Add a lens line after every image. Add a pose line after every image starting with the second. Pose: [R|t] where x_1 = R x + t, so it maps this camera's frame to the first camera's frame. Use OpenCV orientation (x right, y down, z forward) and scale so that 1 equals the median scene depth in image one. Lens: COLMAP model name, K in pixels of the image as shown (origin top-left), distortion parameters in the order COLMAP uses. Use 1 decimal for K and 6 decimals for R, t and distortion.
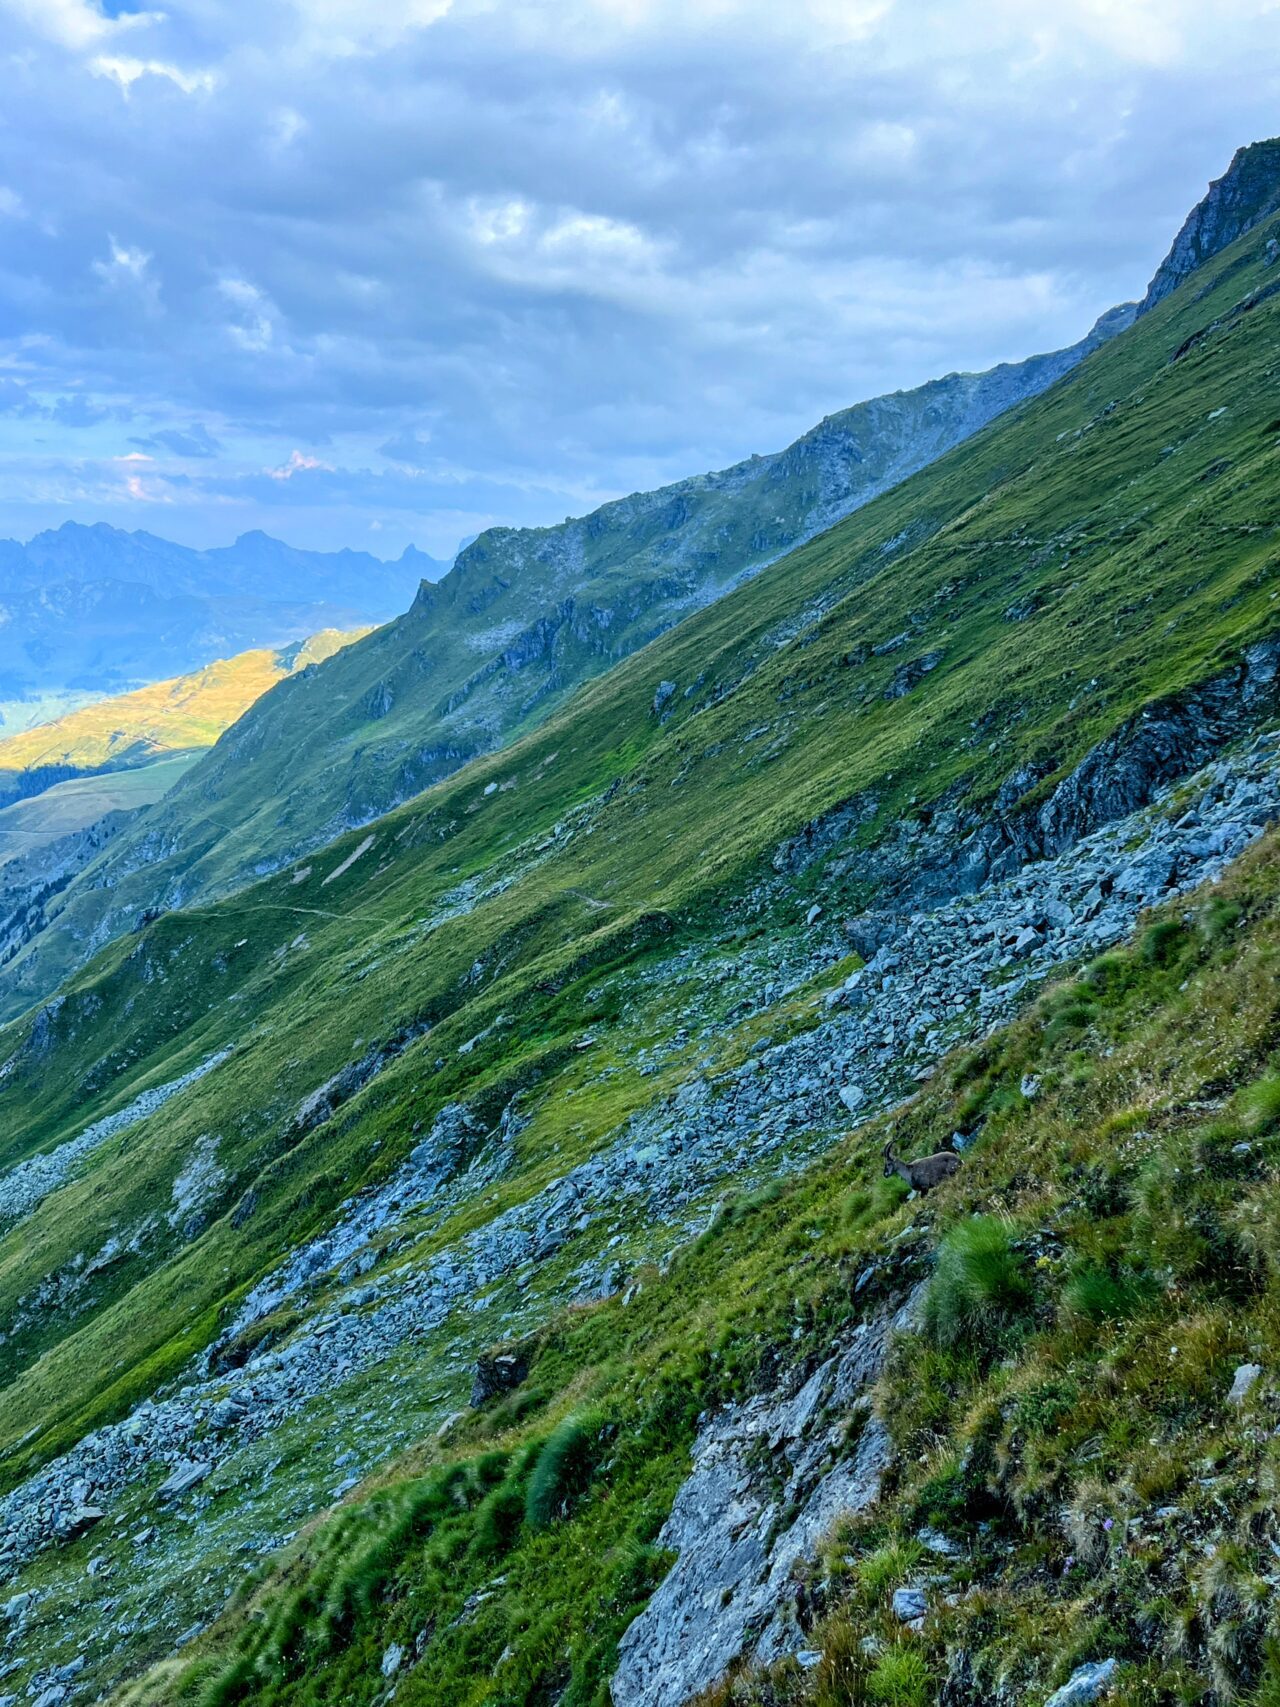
lens RADIAL K [[1592.1, 0, 643.5], [0, 1592.1, 853.6], [0, 0, 1]] dist [0.068264, 0.000000]
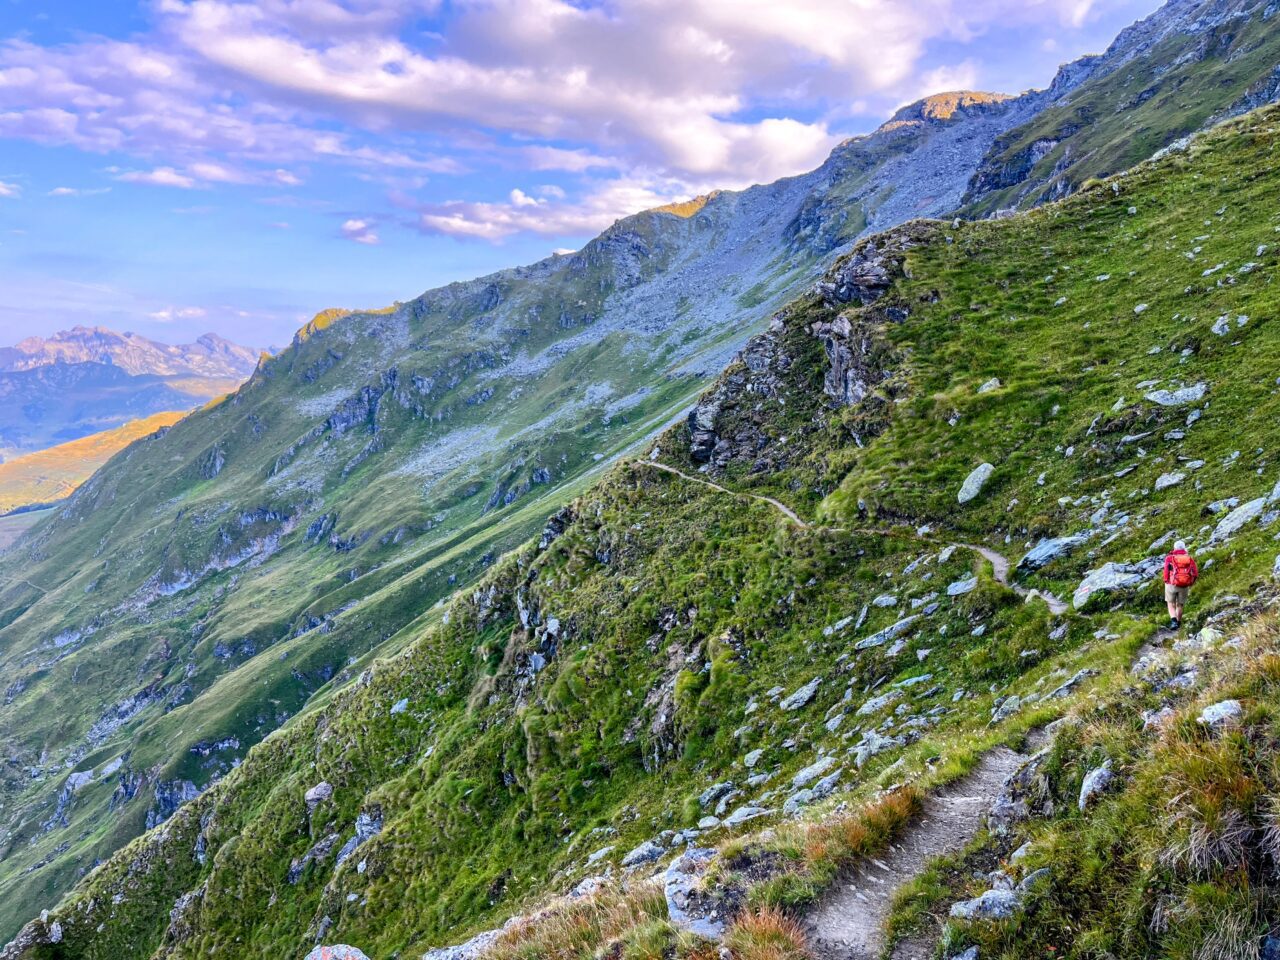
lens RADIAL K [[960.2, 0, 642.2], [0, 960.2, 476.8], [0, 0, 1]] dist [0.075065, -0.094150]
pose [[0.984144, -0.012534, 0.176926, 0.003637], [0.023002, 0.998095, -0.057239, -0.042531], [-0.175872, 0.060401, 0.982558, 0.314353]]
